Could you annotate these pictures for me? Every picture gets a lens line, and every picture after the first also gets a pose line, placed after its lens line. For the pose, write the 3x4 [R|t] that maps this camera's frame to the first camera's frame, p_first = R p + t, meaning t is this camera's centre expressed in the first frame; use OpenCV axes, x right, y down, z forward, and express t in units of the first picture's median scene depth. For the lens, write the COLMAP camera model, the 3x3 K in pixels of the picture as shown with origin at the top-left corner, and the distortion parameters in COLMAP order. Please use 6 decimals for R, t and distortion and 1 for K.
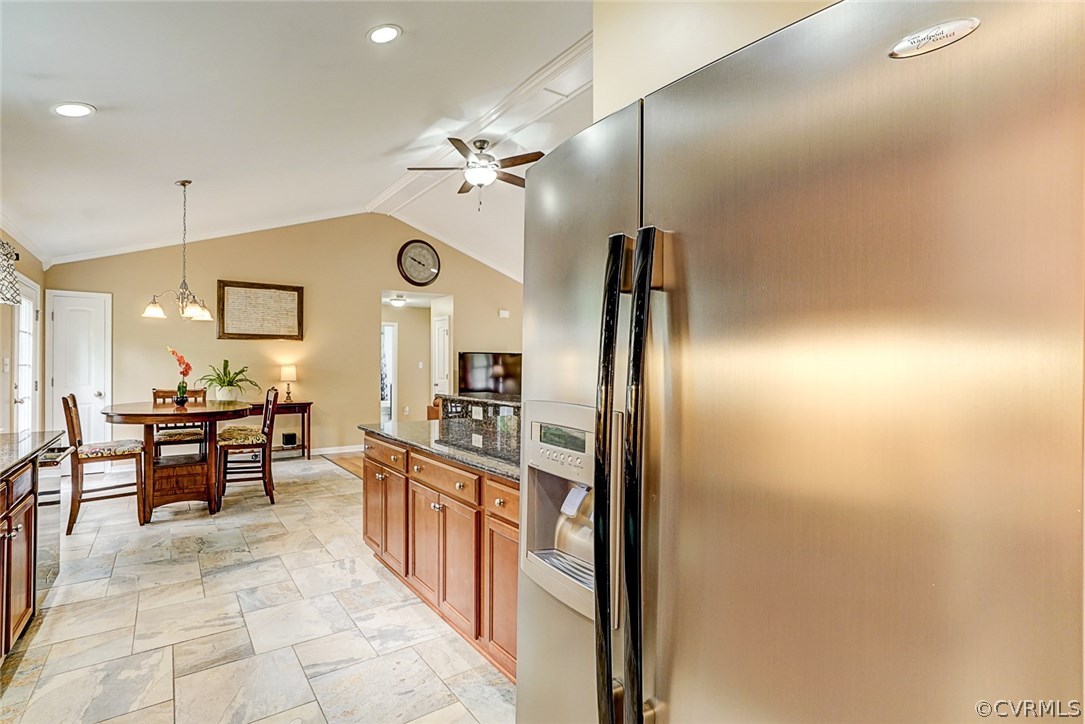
lens RADIAL K [[497.8, 0, 499.8], [0, 497.8, 368.8], [0, 0, 1]] dist [-0.028665, 0.012503]
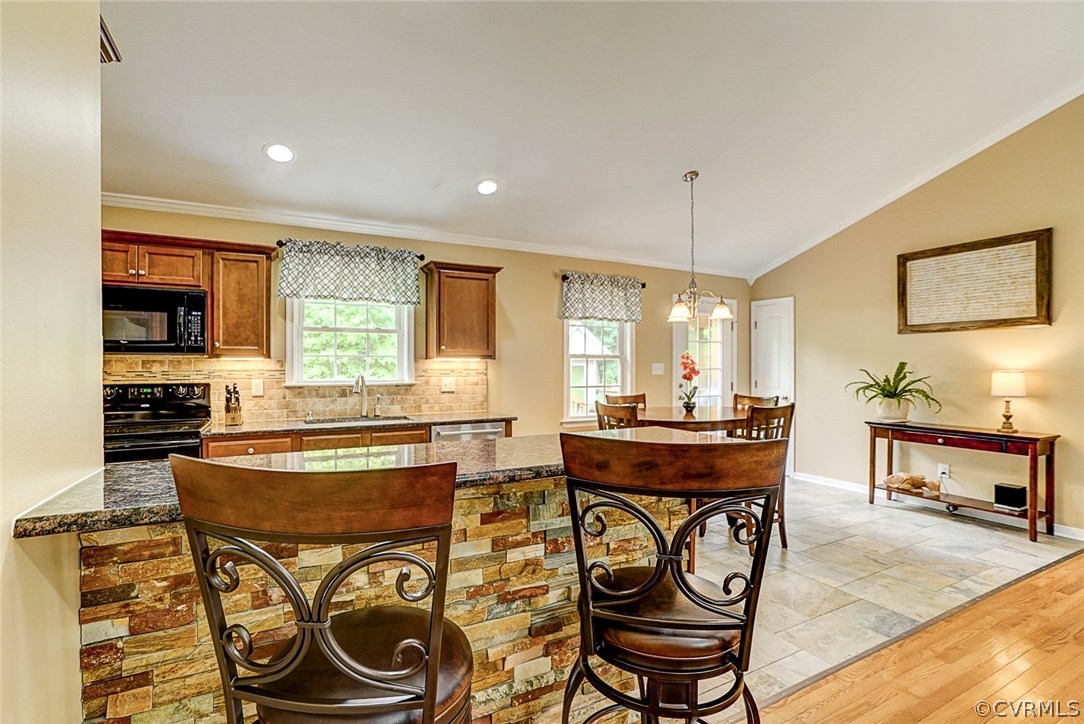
lens RADIAL K [[497.4, 0, 537.0], [0, 497.4, 367.7], [0, 0, 1]] dist [-0.028665, 0.012503]
pose [[-0.098089, 0.001007, -0.995177, 0.207434], [-0.007220, 0.999972, 0.001724, -0.006432], [0.995151, 0.007354, -0.098079, 0.497954]]
